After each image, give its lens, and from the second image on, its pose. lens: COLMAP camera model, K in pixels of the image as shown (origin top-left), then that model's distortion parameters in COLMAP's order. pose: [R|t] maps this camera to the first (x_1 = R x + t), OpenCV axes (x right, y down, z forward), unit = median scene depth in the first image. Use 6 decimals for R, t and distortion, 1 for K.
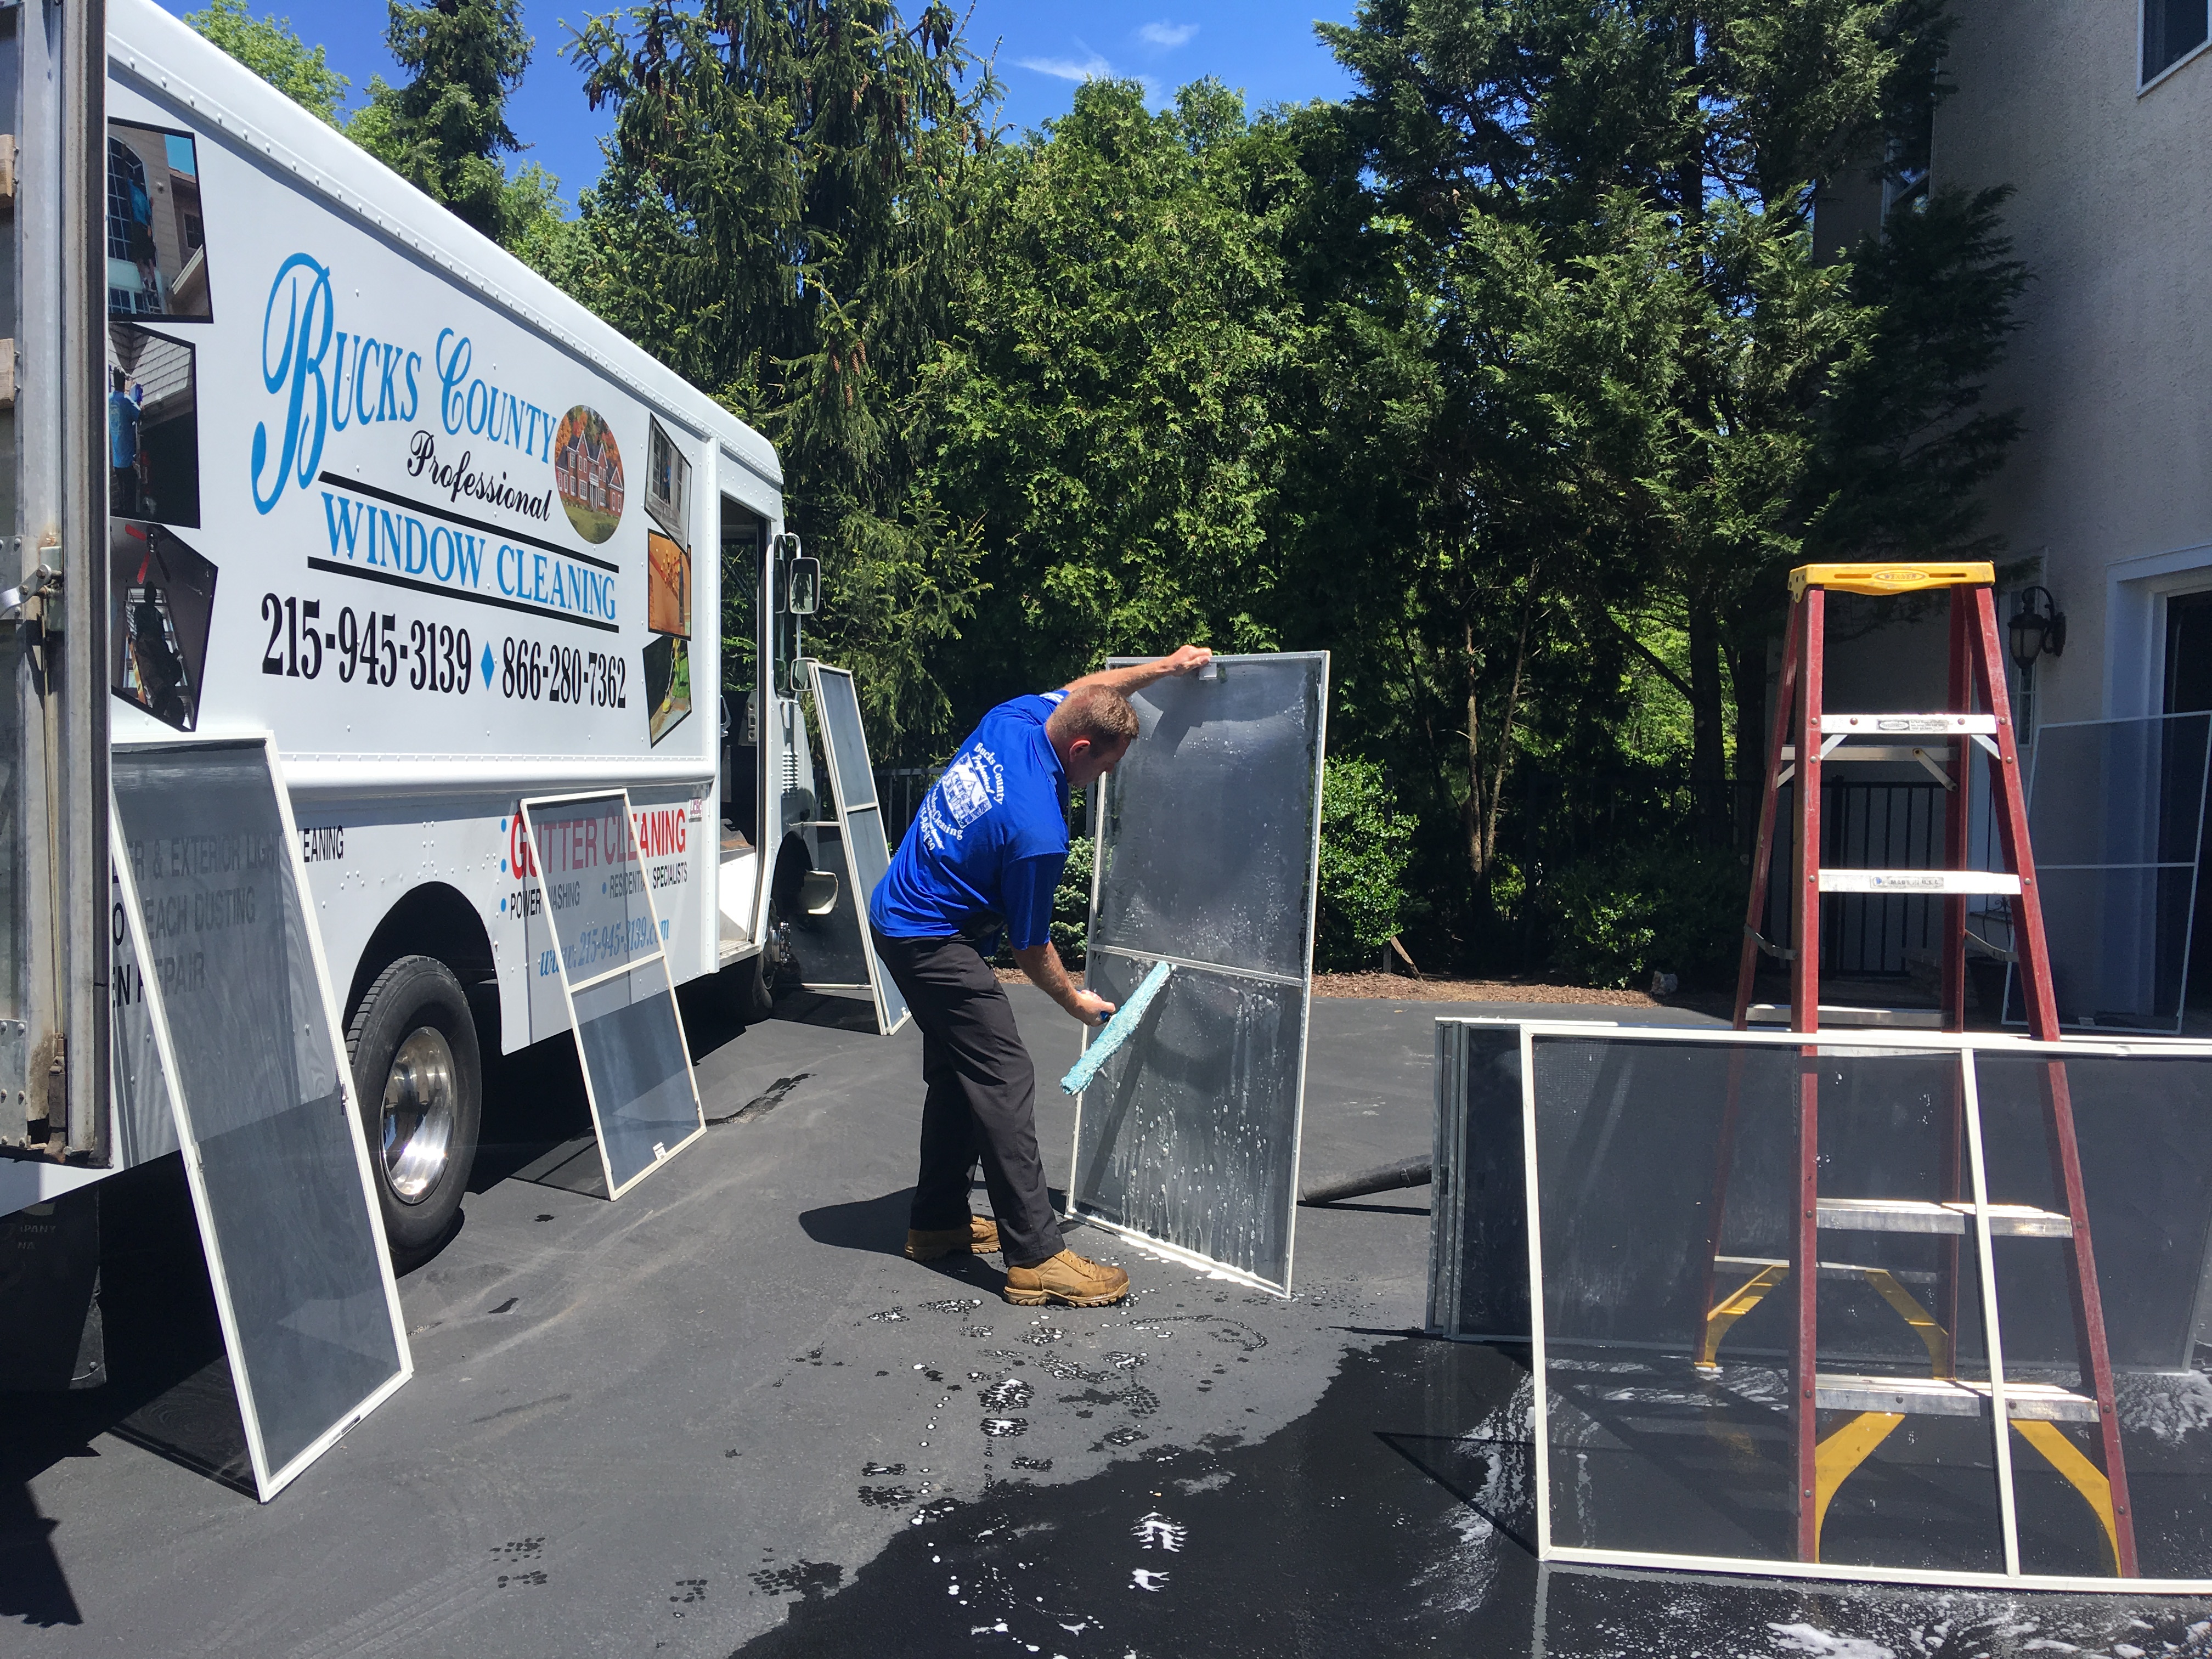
lens RADIAL K [[1869.0, 0, 1098.7], [0, 1869.0, 805.5], [0, 0, 1]] dist [0.117961, -0.148061]
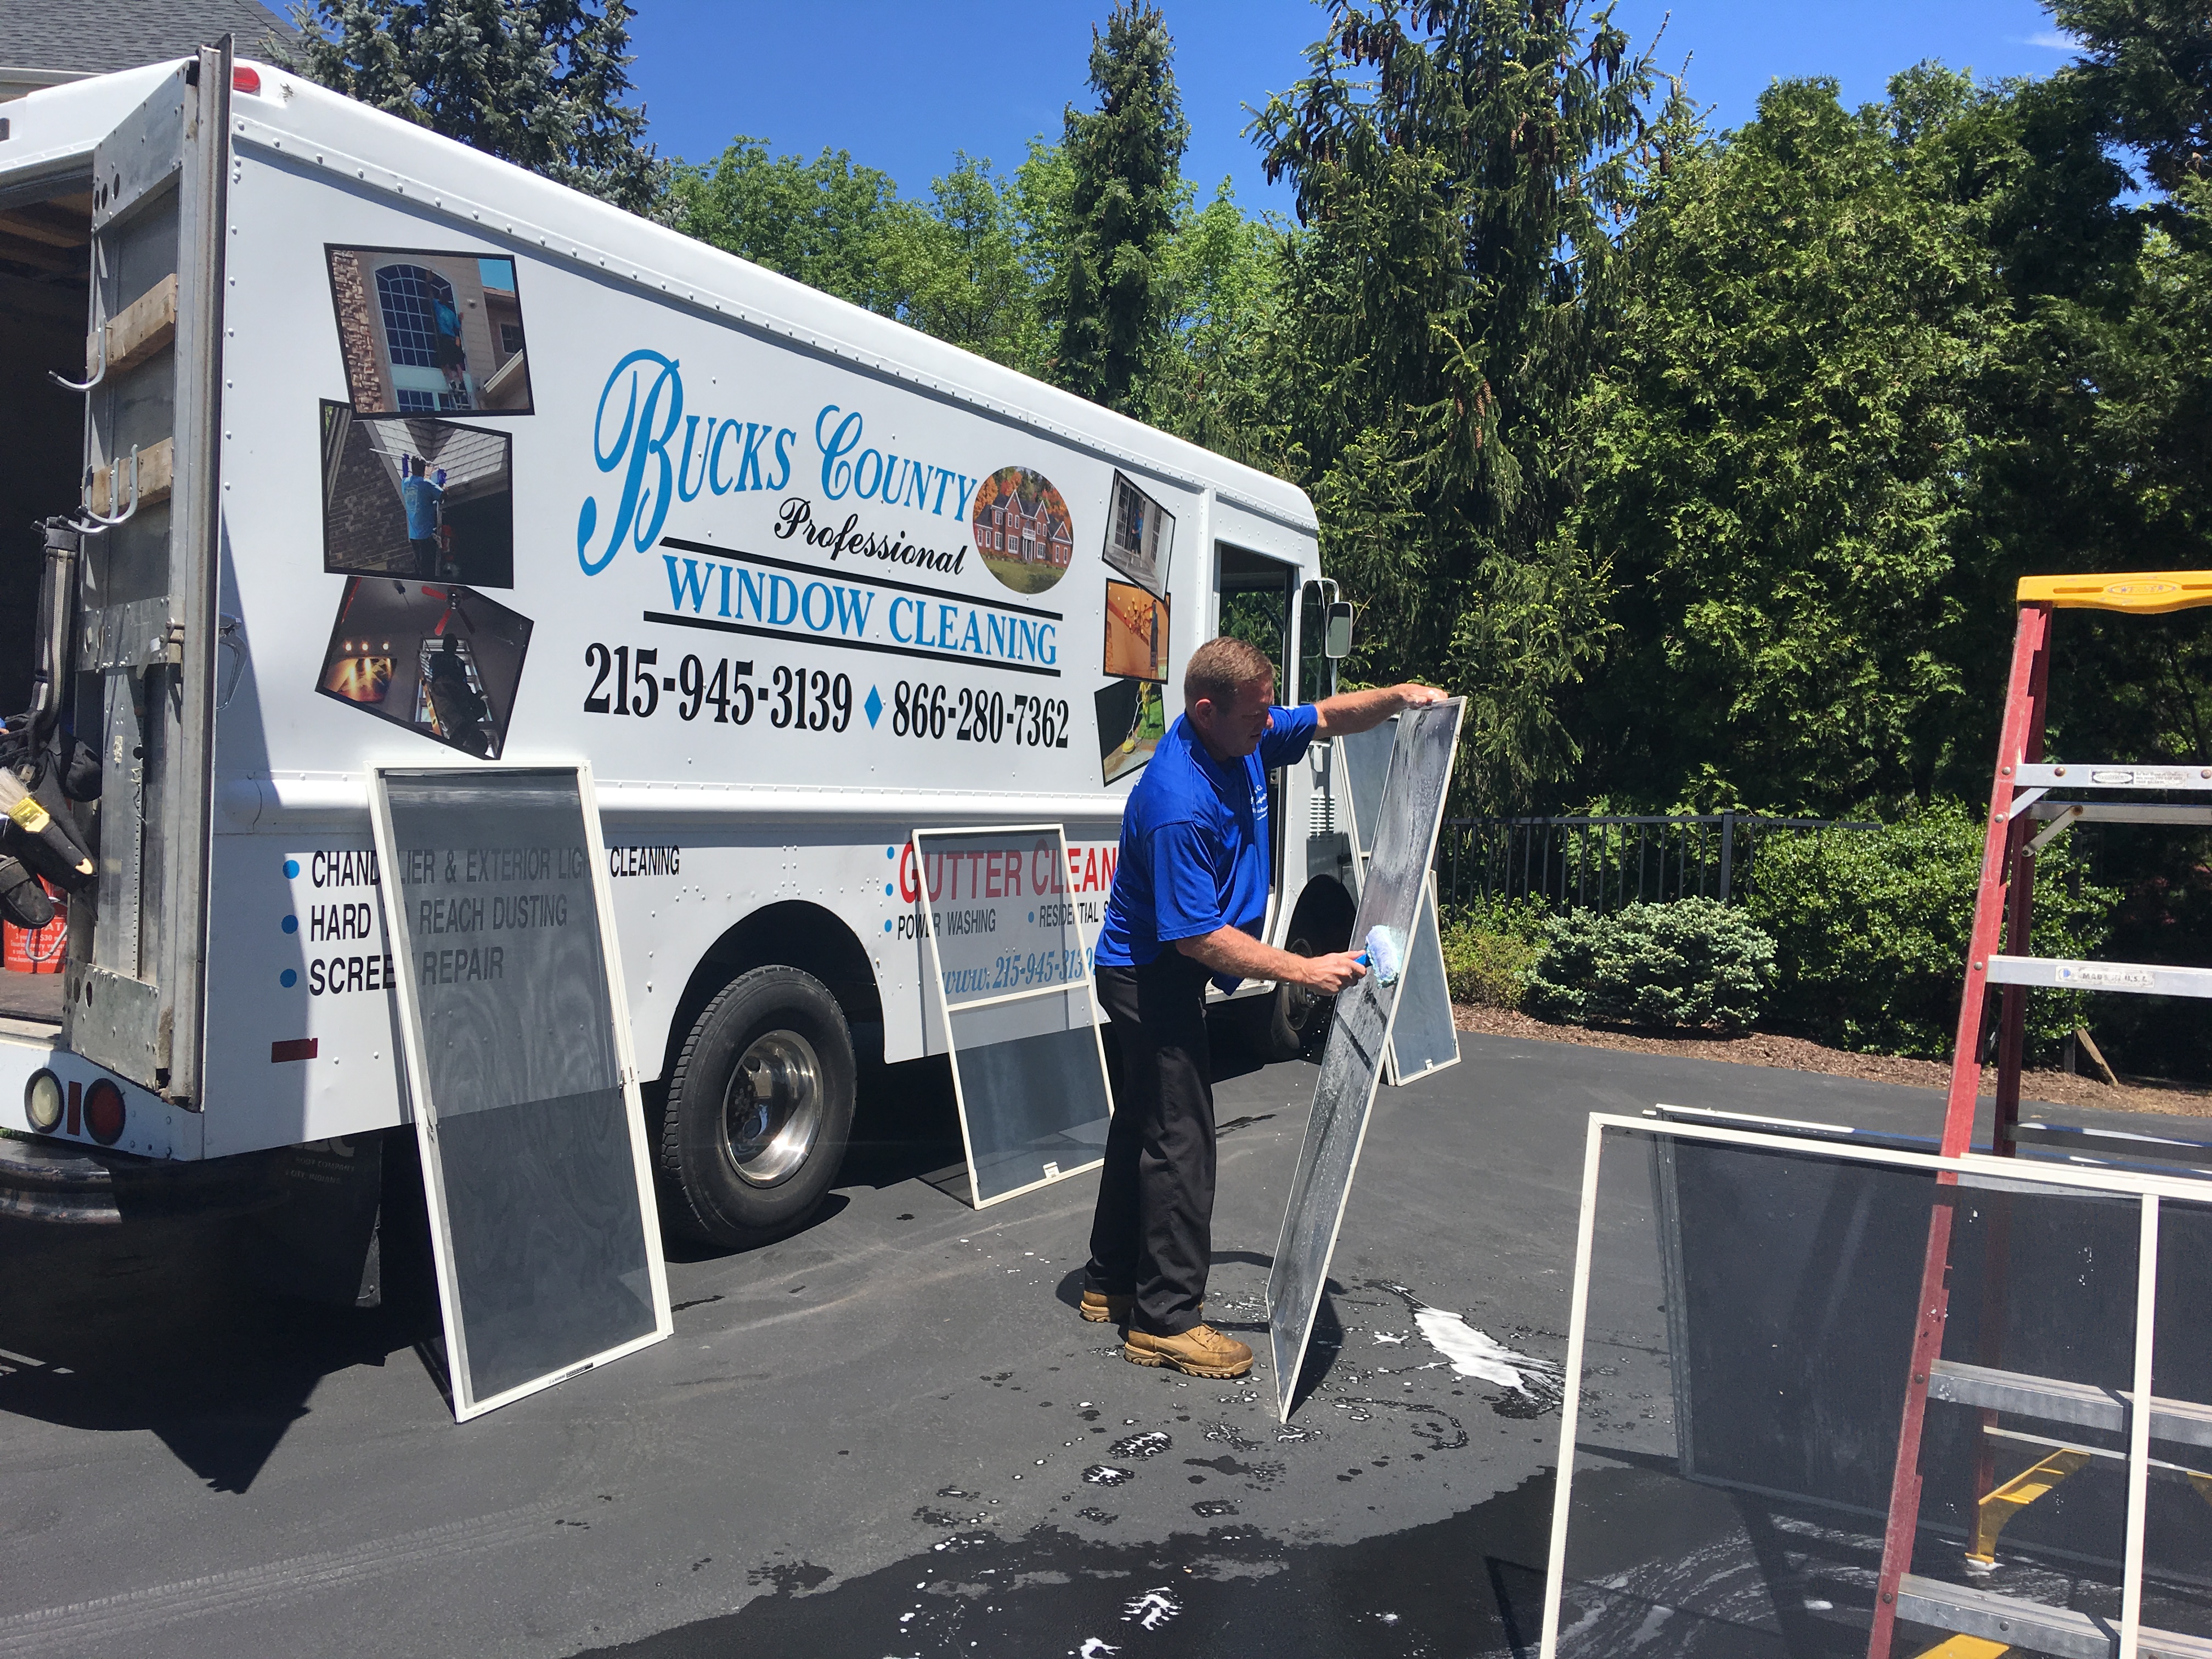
lens RADIAL K [[1850.3, 0, 1038.7], [0, 1850.3, 814.7], [0, 0, 1]] dist [0.107288, -0.155716]
pose [[0.903529, 0.025453, -0.427770, 0.217233], [-0.034095, 0.999340, -0.012552, -0.001068], [0.427169, 0.025926, 0.903800, 0.064254]]
